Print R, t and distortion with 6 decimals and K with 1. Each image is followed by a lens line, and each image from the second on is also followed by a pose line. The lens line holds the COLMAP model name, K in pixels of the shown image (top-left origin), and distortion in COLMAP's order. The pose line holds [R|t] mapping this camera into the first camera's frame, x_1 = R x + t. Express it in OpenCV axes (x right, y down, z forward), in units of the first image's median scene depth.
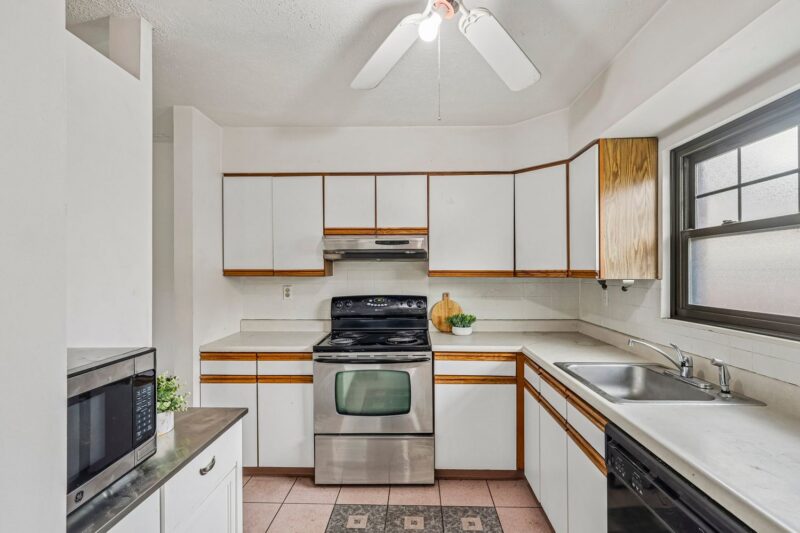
lens RADIAL K [[380.0, 0, 399.1], [0, 380.0, 266.4], [0, 0, 1]] dist [0.000338, -0.002034]
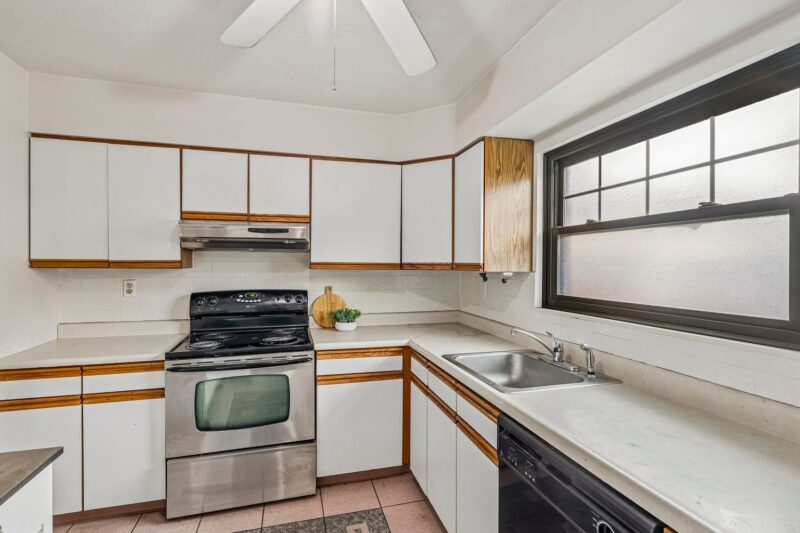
lens RADIAL K [[380.0, 0, 404.9], [0, 380.0, 262.9], [0, 0, 1]] dist [0.000338, -0.002034]
pose [[0.942958, 0.008320, 0.332808, -0.016830], [-0.011571, 0.999903, 0.007787, 0.003095], [-0.332711, -0.011194, 0.942962, 0.074873]]
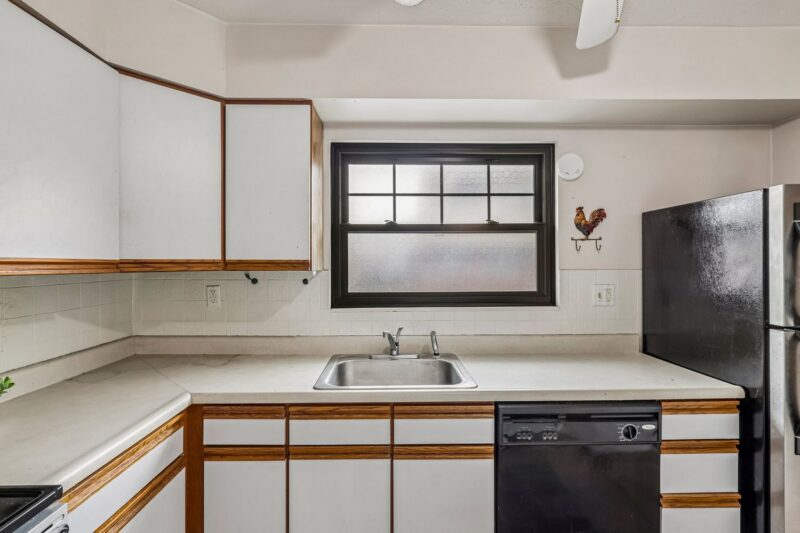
lens RADIAL K [[380.0, 0, 399.8], [0, 380.0, 263.6], [0, 0, 1]] dist [0.000338, -0.002034]
pose [[-0.061301, -0.000062, 0.998119, -0.232755], [-0.010854, 0.999941, -0.000605, 0.012020], [-0.998060, -0.010871, -0.061298, 0.651140]]
